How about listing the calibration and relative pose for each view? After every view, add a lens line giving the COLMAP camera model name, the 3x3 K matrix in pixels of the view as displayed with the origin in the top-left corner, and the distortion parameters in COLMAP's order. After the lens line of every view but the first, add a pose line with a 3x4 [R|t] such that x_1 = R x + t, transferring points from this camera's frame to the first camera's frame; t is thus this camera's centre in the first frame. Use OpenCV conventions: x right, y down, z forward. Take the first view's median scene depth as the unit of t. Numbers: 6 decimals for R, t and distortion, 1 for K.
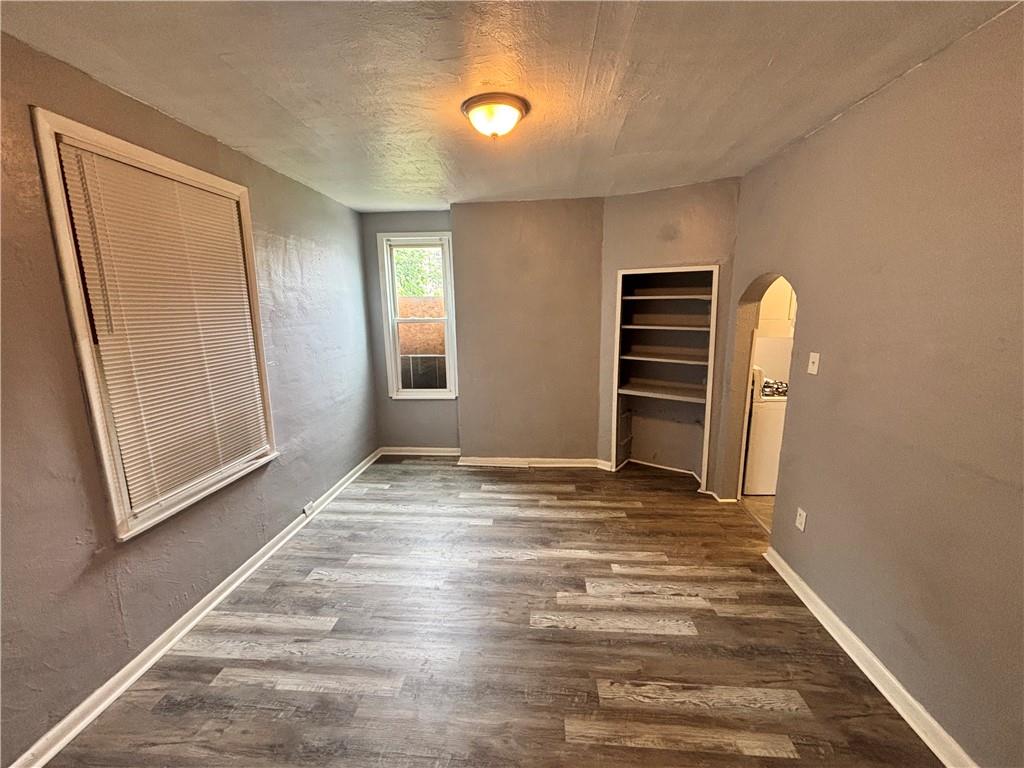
lens RADIAL K [[411.9, 0, 508.0], [0, 411.9, 385.3], [0, 0, 1]] dist [-0.000592, -0.001667]
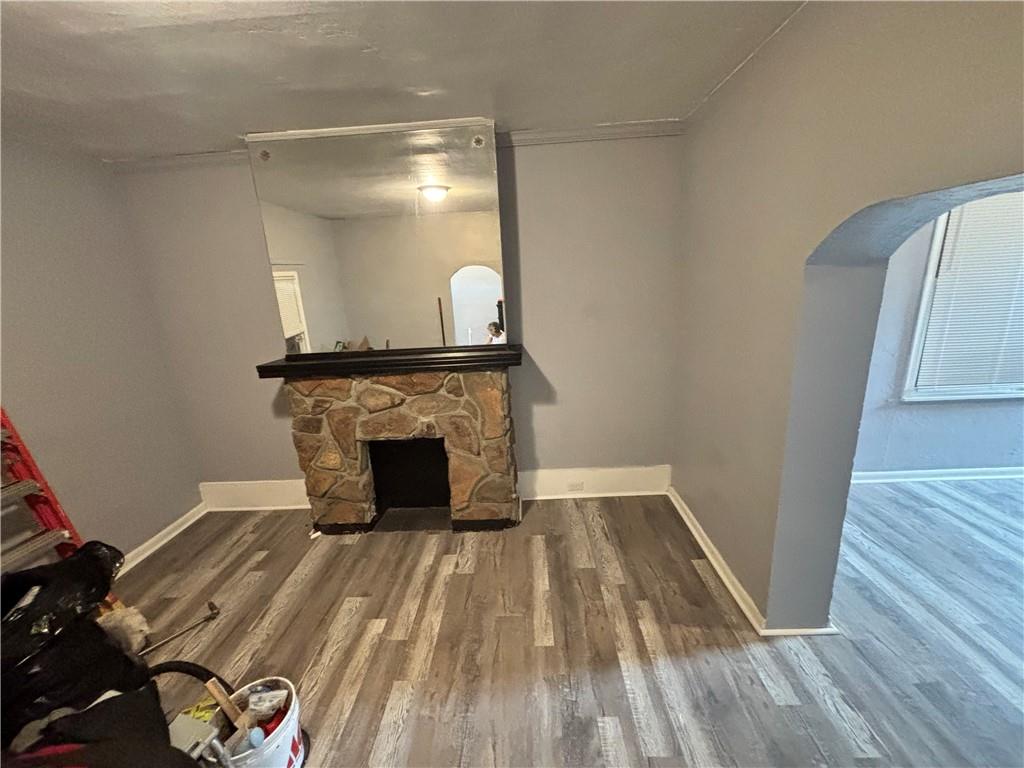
lens RADIAL K [[411.9, 0, 508.3], [0, 411.9, 381.6], [0, 0, 1]] dist [-0.000592, -0.001667]
pose [[0.047590, 0.258386, -0.964869, 0.532955], [-0.131770, 0.959145, 0.250354, 0.099590], [0.990137, 0.115227, 0.079693, -0.680751]]
